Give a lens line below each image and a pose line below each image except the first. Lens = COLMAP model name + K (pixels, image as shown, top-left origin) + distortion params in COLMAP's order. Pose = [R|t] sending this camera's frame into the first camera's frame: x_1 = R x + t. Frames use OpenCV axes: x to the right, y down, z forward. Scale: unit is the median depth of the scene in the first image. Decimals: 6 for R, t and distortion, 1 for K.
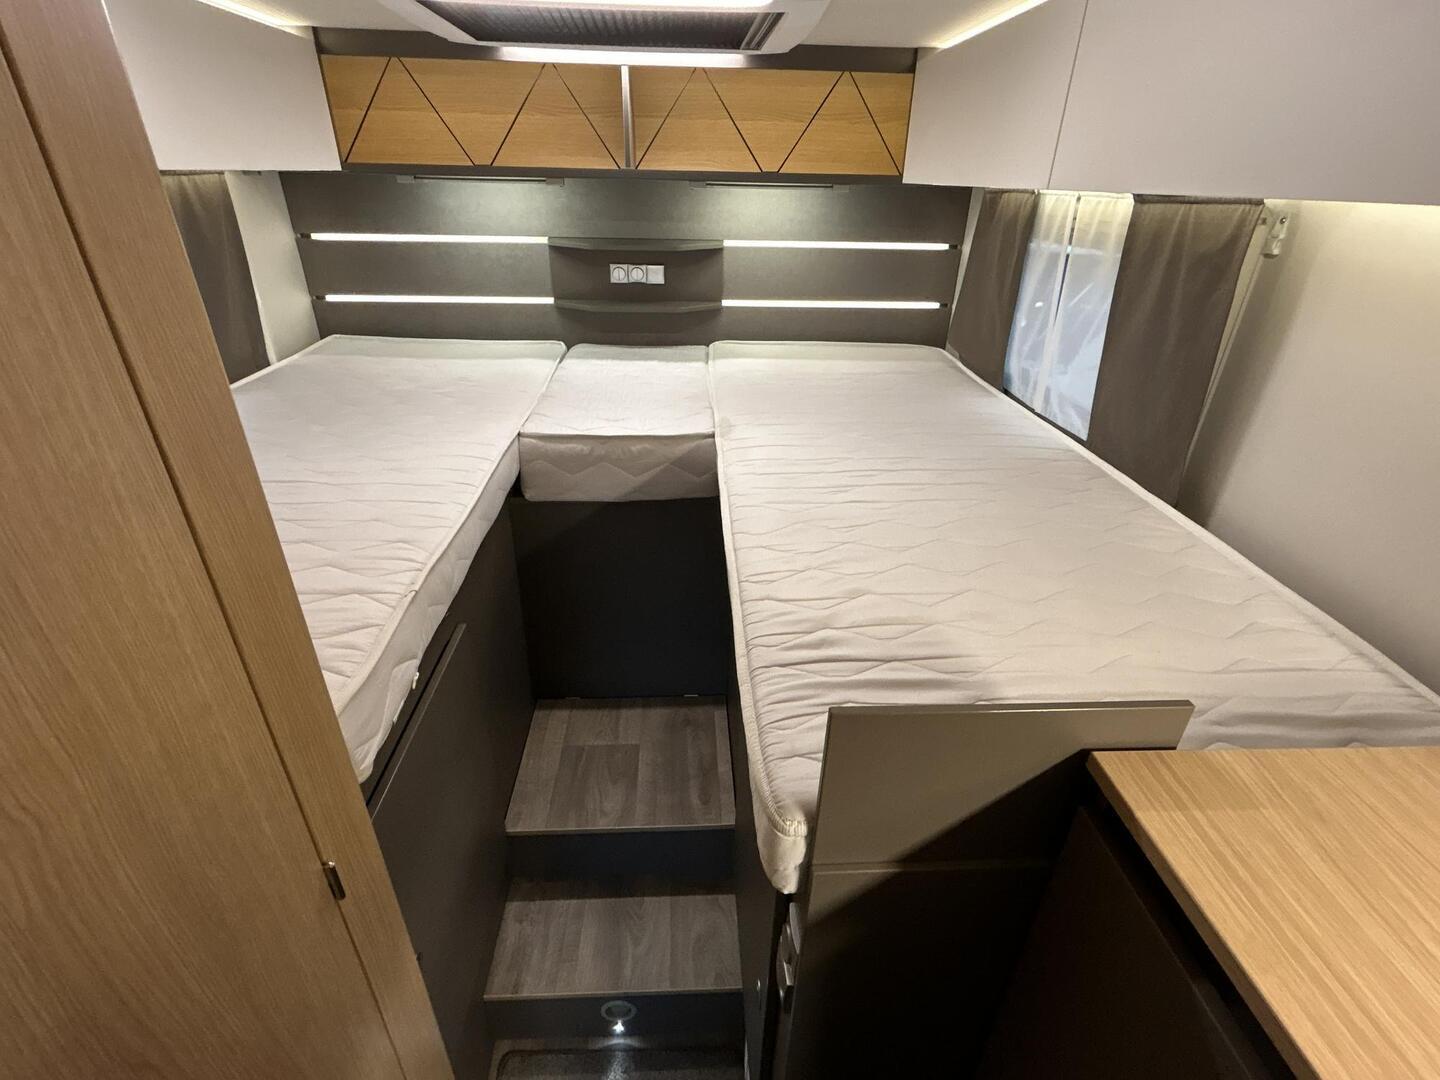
lens RADIAL K [[661.0, 0, 720.0], [0, 661.0, 540.0], [0, 0, 1]] dist [-0.013289, 0.000617]
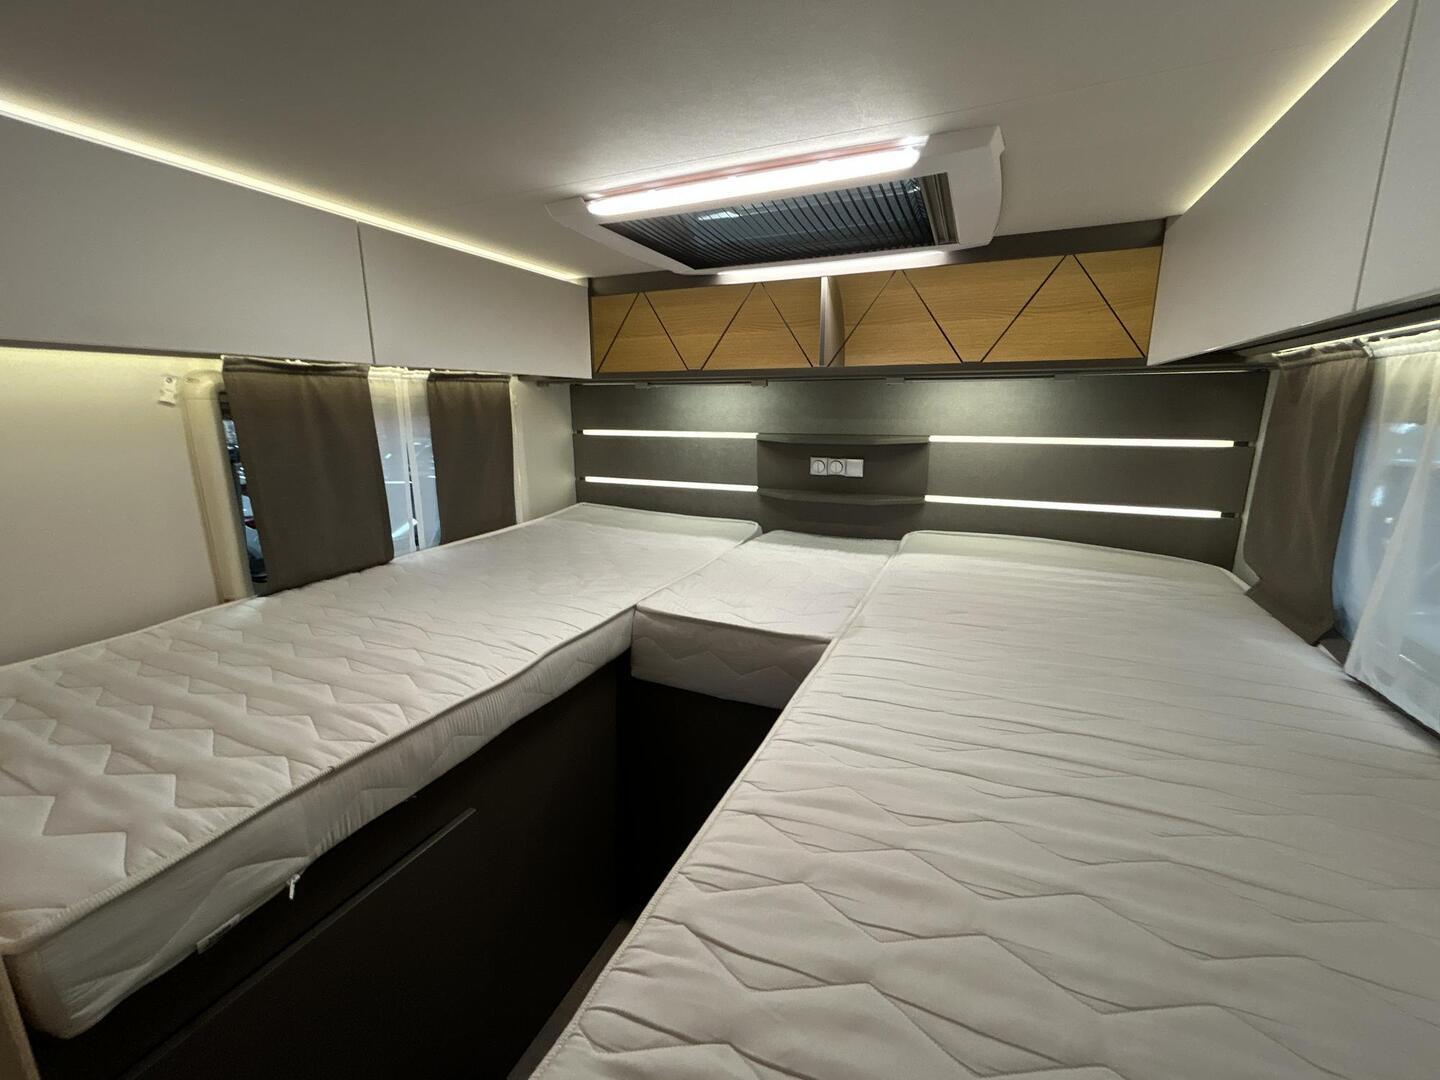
lens RADIAL K [[580.9, 0, 720.0], [0, 580.9, 540.0], [0, 0, 1]] dist [-0.010970, 0.000323]
pose [[0.892969, 0.076840, -0.443512, 0.134103], [-0.200374, 0.950167, -0.238815, -0.059240], [0.403060, 0.302123, 0.863866, 0.229413]]
